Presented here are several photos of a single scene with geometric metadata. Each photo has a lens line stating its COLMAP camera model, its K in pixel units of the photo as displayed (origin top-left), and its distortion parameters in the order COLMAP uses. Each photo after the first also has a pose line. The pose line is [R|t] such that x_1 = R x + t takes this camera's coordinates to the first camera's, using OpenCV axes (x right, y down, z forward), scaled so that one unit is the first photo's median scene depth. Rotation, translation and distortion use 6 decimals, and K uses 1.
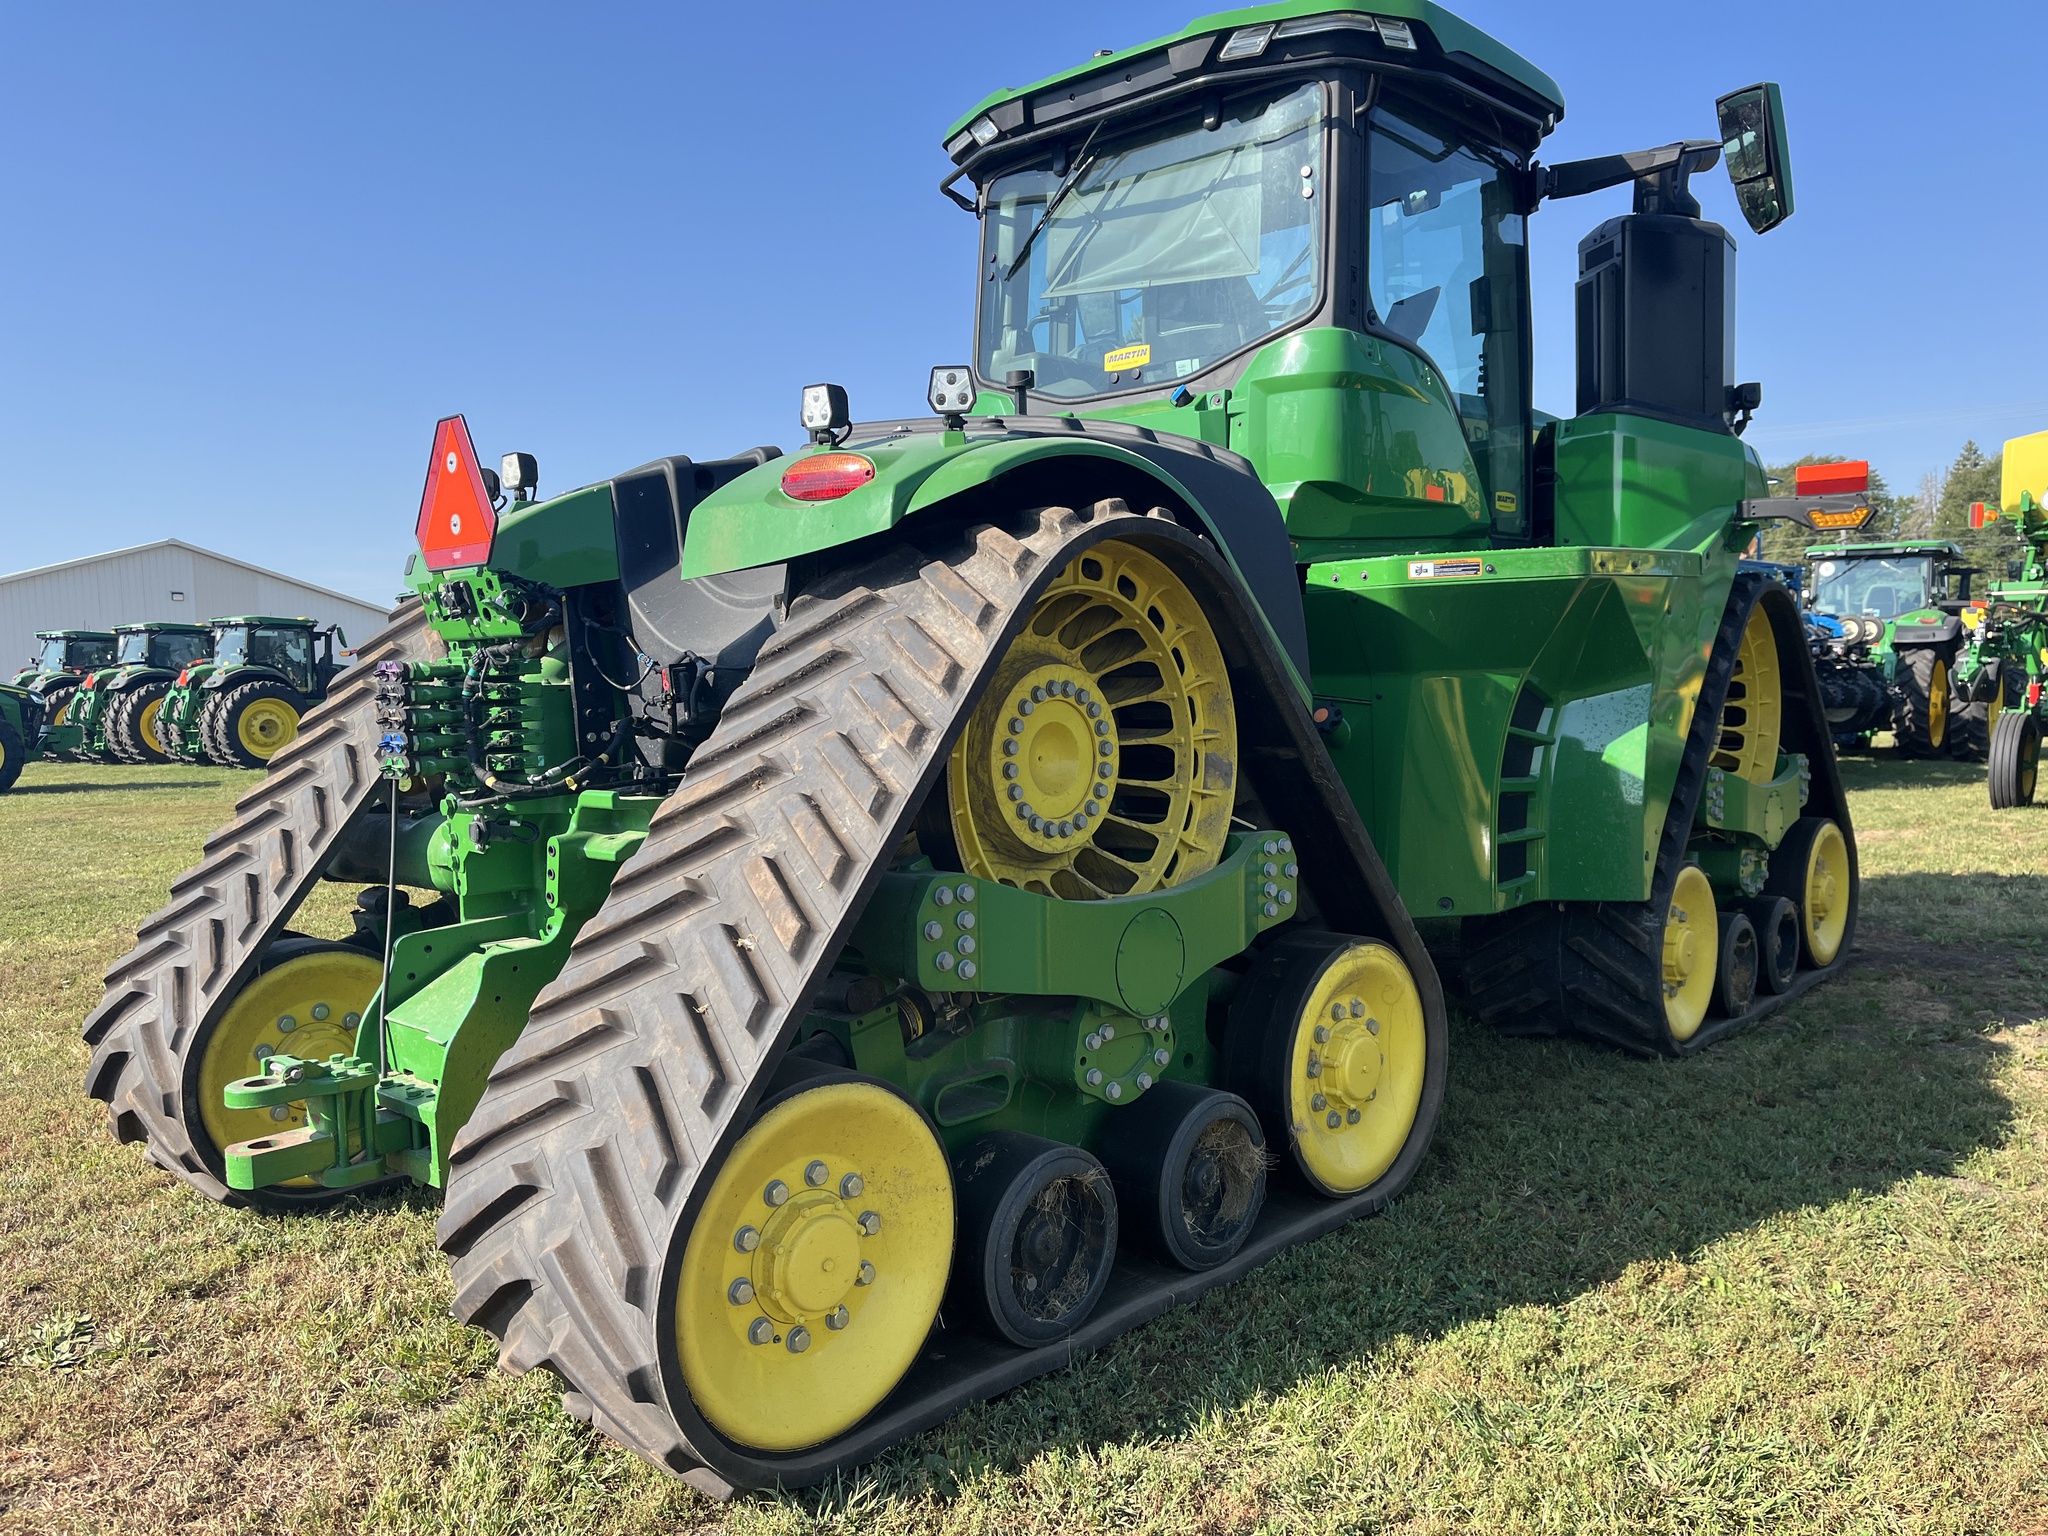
lens RADIAL K [[1513.8, 0, 1033.0], [0, 1513.8, 764.4], [0, 0, 1]] dist [0.082290, -0.129292]
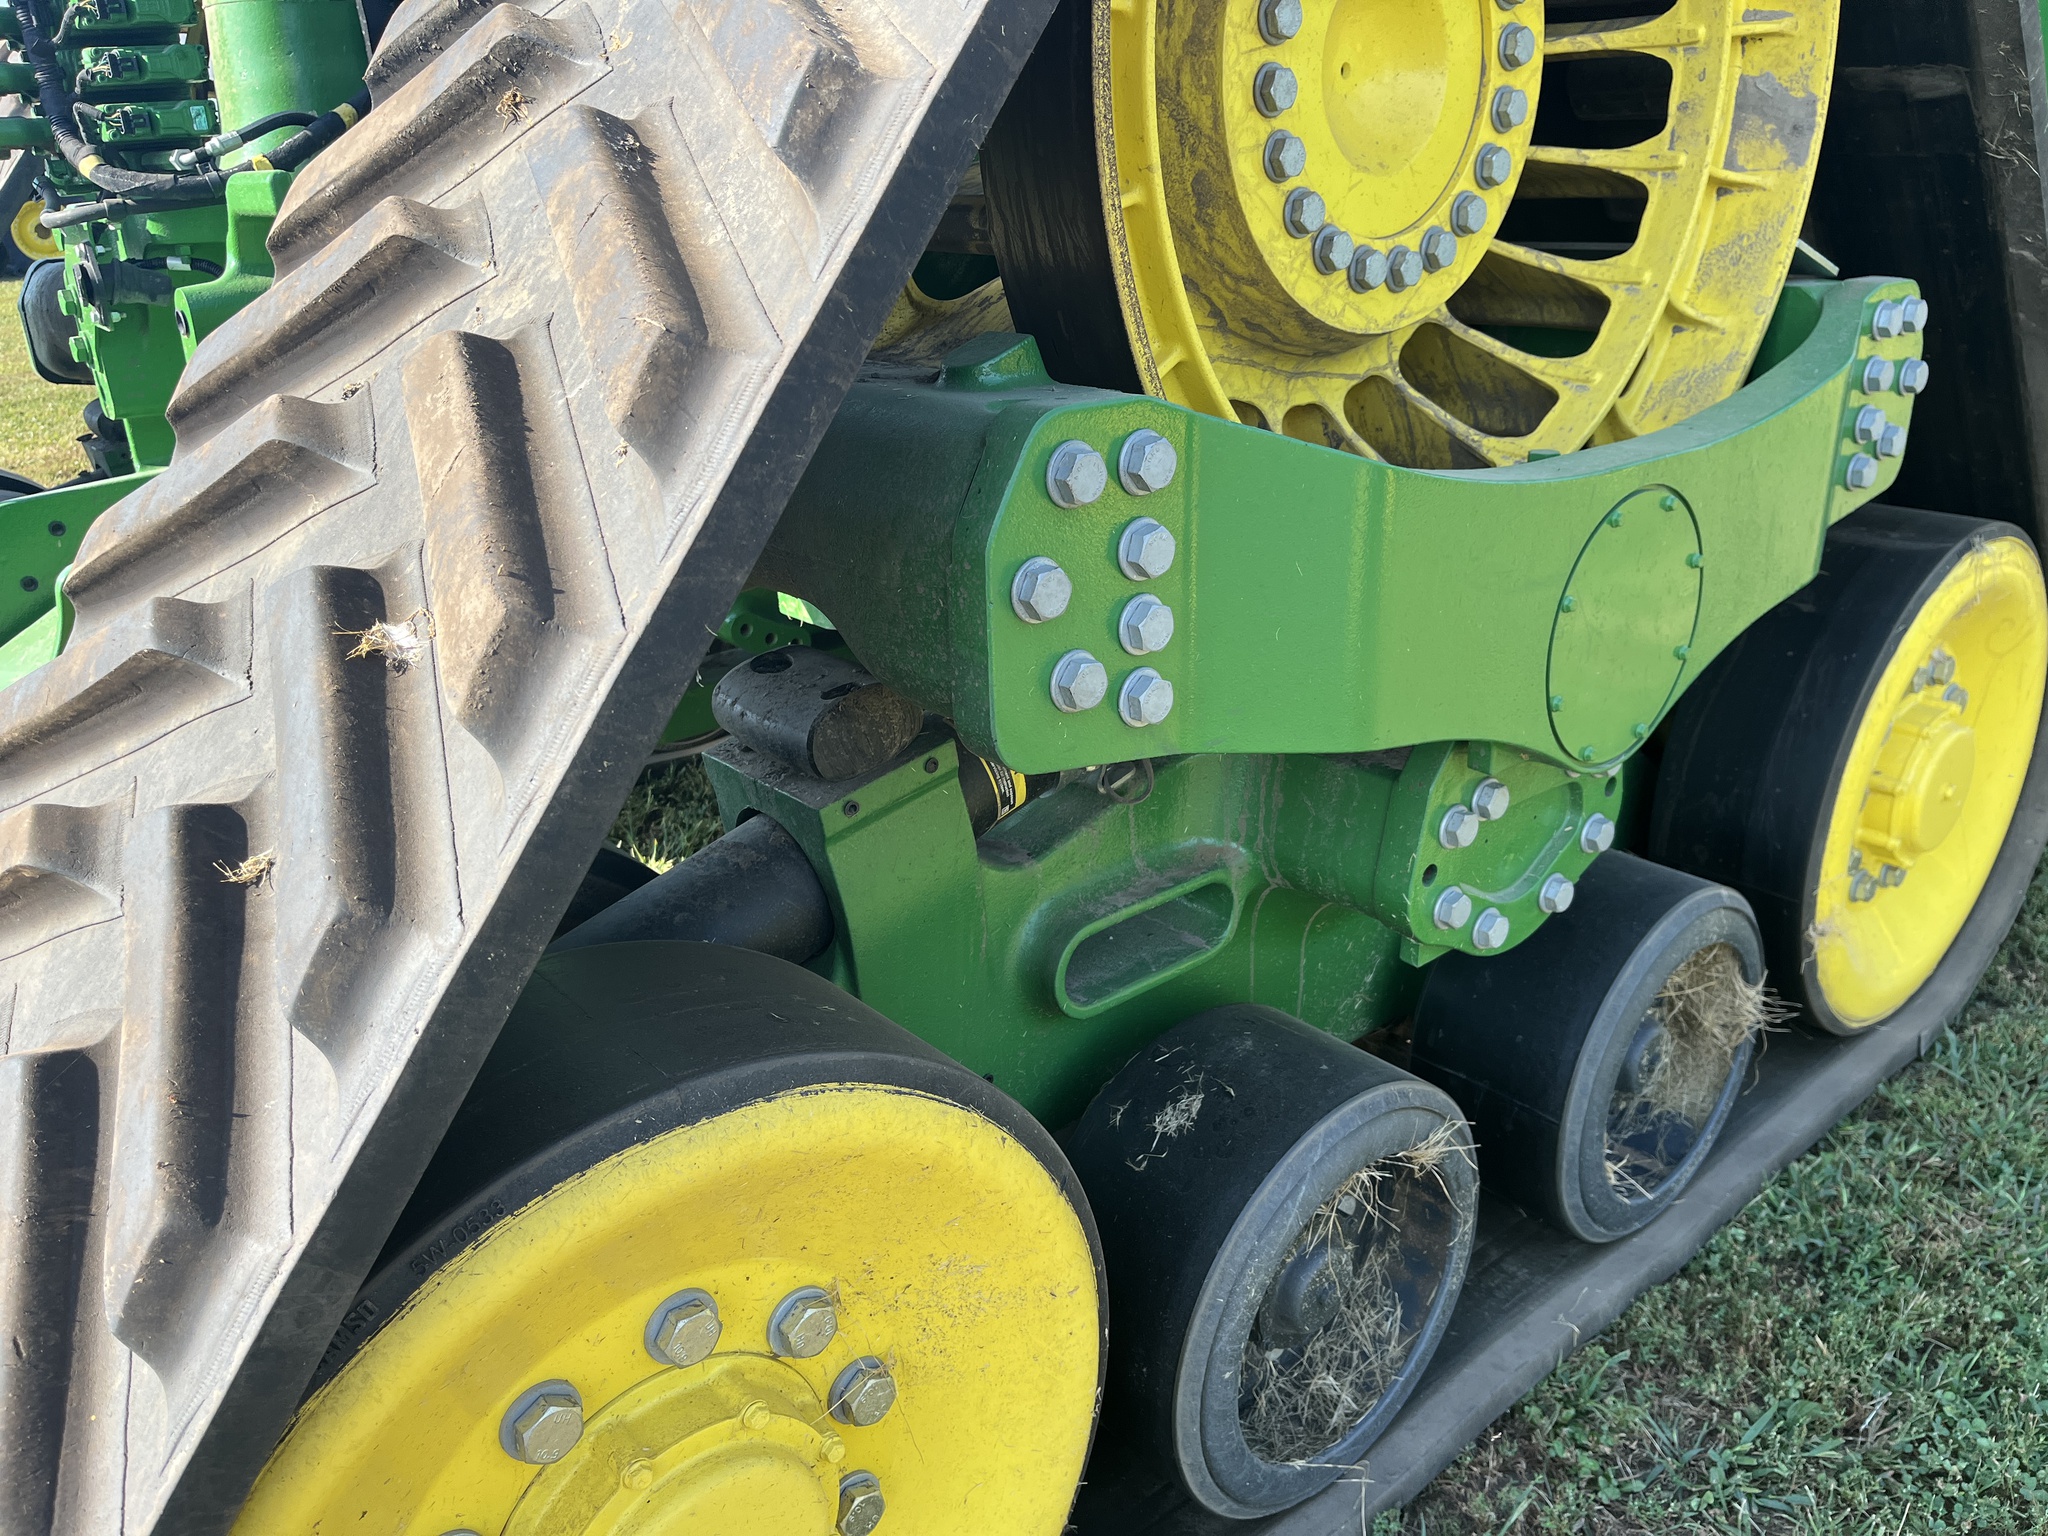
lens RADIAL K [[1584.4, 0, 1025.3], [0, 1584.4, 790.6], [0, 0, 1]] dist [0.088696, -0.137488]
pose [[0.994550, 0.030376, -0.099735, -0.030382], [0.003488, 0.946386, 0.323019, 0.037986], [0.104200, -0.321606, 0.941123, 0.585403]]
